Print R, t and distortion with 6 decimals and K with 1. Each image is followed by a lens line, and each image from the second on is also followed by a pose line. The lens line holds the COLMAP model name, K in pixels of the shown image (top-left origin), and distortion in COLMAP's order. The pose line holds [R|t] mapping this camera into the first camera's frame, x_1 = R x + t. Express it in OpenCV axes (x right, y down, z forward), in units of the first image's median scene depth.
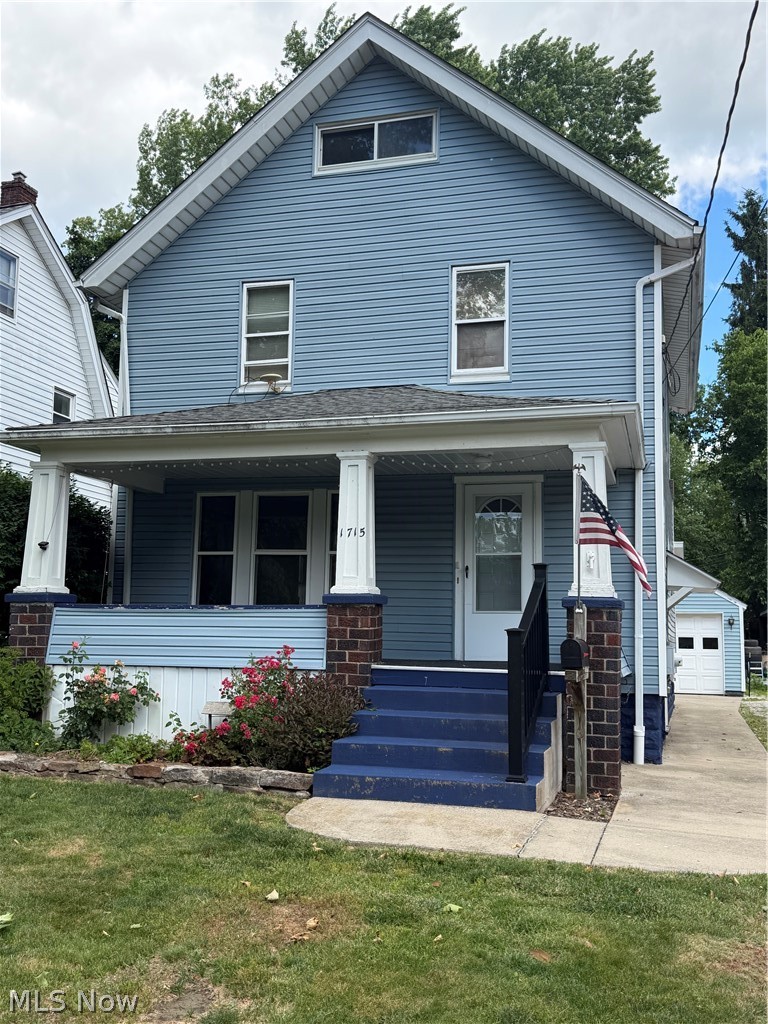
lens RADIAL K [[1024.6, 0, 376.5], [0, 1024.6, 510.7], [0, 0, 1]] dist [0.083712, 0.000000]
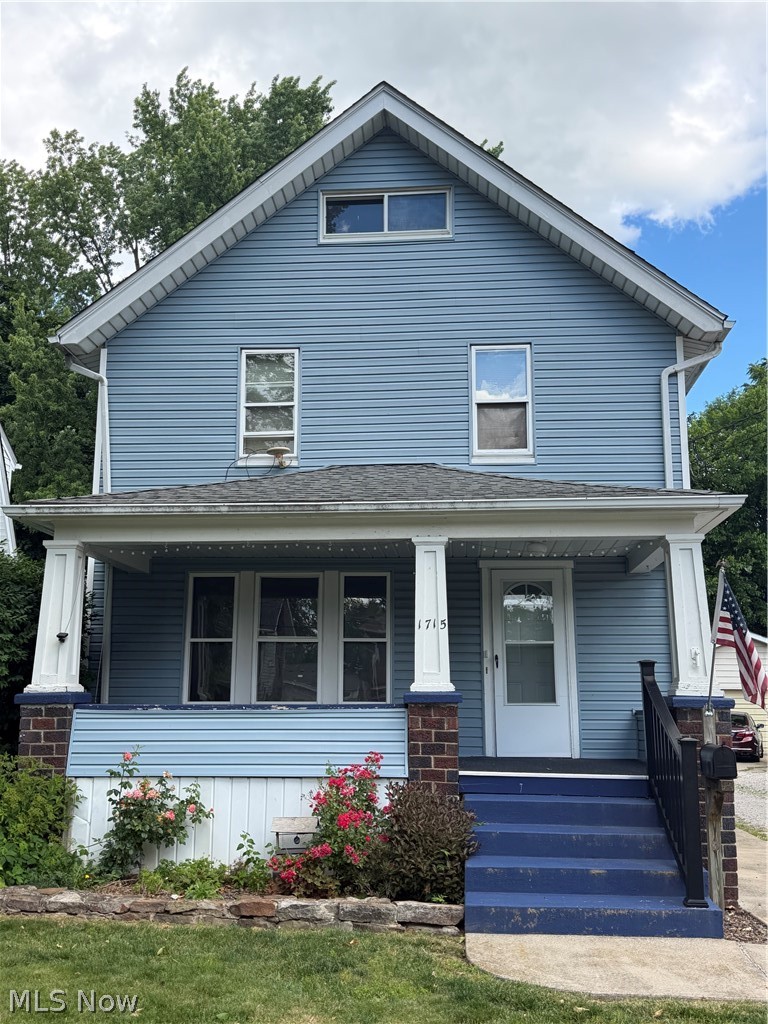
lens RADIAL K [[1024.6, 0, 387.4], [0, 1024.6, 512.9], [0, 0, 1]] dist [0.083712, 0.000000]
pose [[0.979988, 0.023623, 0.197649, -0.219882], [-0.011278, 0.997928, -0.063351, -0.017866], [-0.198736, 0.059855, 0.978224, 0.084034]]
